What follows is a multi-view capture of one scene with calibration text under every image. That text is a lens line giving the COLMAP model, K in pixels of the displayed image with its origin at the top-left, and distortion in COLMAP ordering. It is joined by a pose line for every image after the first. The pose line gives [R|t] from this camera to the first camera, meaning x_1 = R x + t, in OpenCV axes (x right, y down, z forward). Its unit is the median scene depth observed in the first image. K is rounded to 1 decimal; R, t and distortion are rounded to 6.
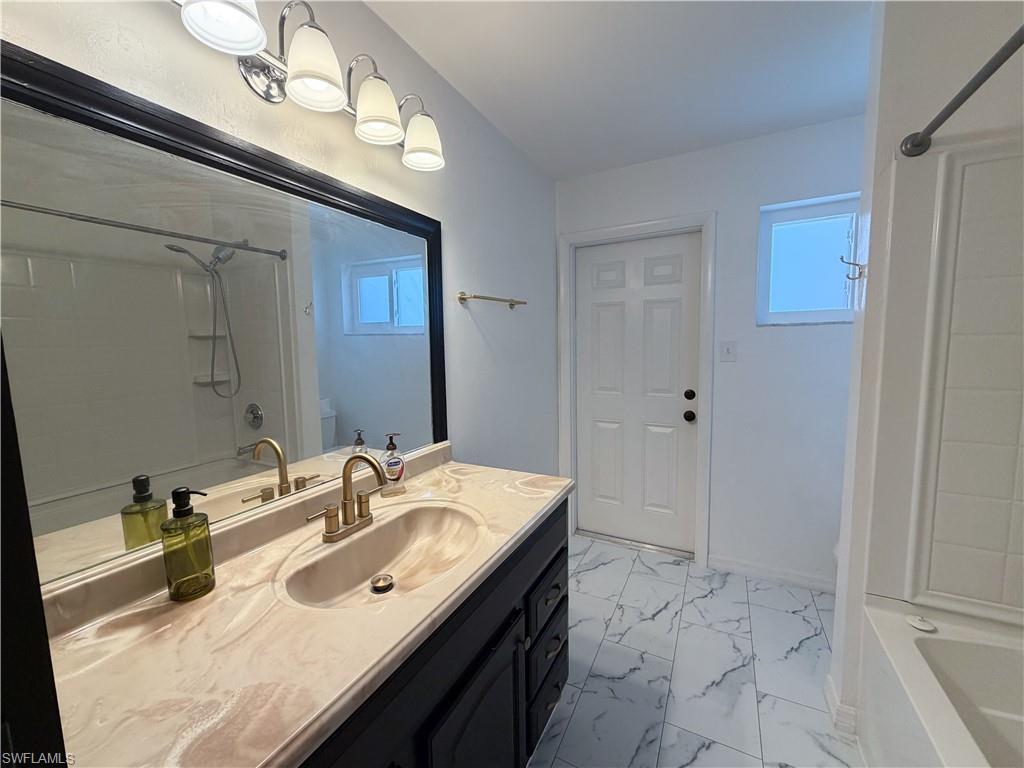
lens RADIAL K [[407.9, 0, 509.0], [0, 407.9, 384.0], [0, 0, 1]] dist [-0.000501, -0.000022]
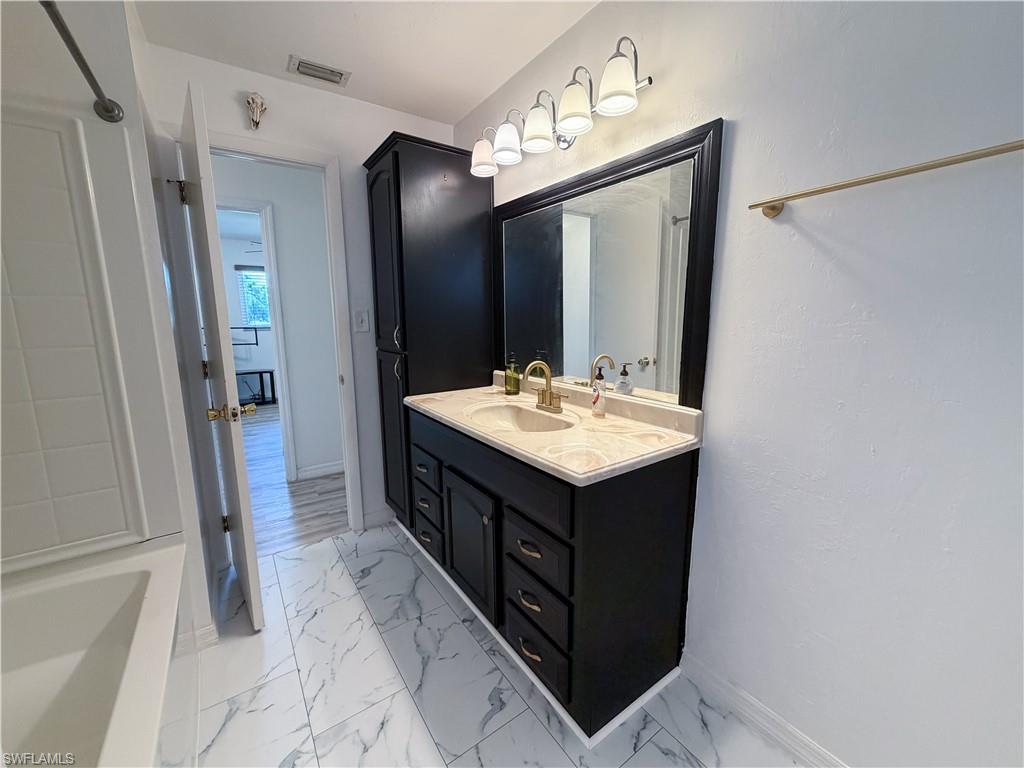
lens RADIAL K [[407.9, 0, 509.0], [0, 407.9, 384.0], [0, 0, 1]] dist [-0.000501, -0.000022]
pose [[-0.460775, 0.171837, -0.870723, 0.709771], [-0.072952, 0.970424, 0.230118, -0.067349], [0.884514, 0.169553, -0.434611, 1.021923]]
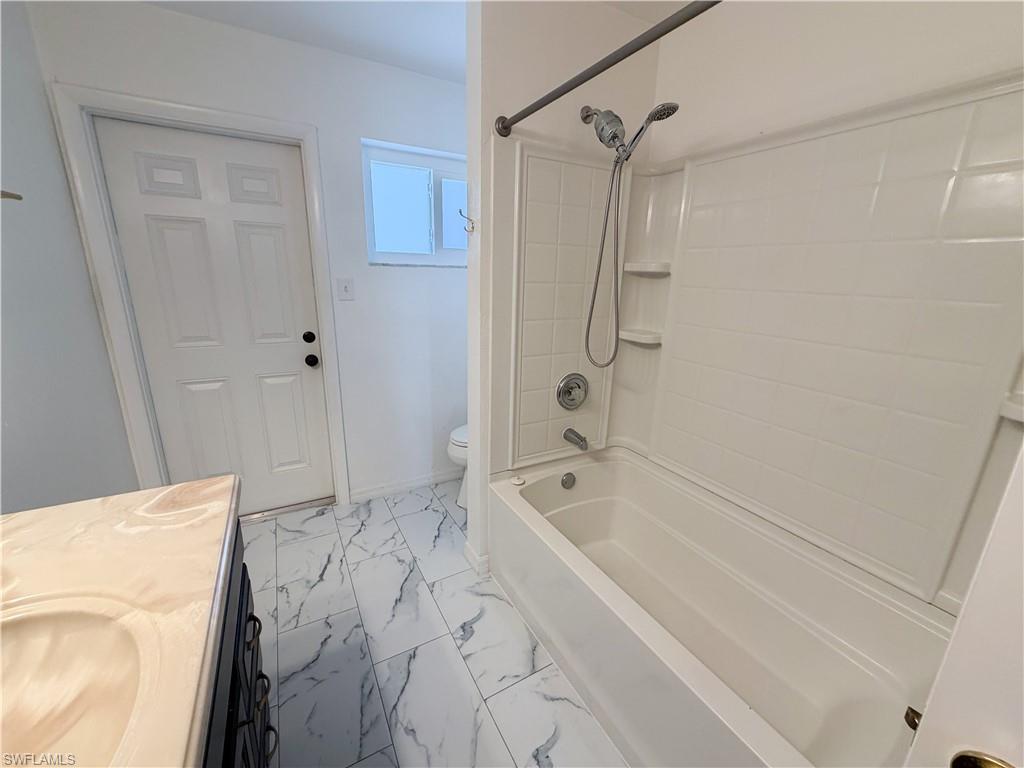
lens RADIAL K [[407.9, 0, 509.0], [0, 407.9, 384.0], [0, 0, 1]] dist [-0.000501, -0.000022]
pose [[0.544154, -0.183154, 0.818749, -0.123501], [0.049338, 0.981178, 0.186698, -0.029933], [-0.837533, -0.061197, 0.542949, 0.182662]]
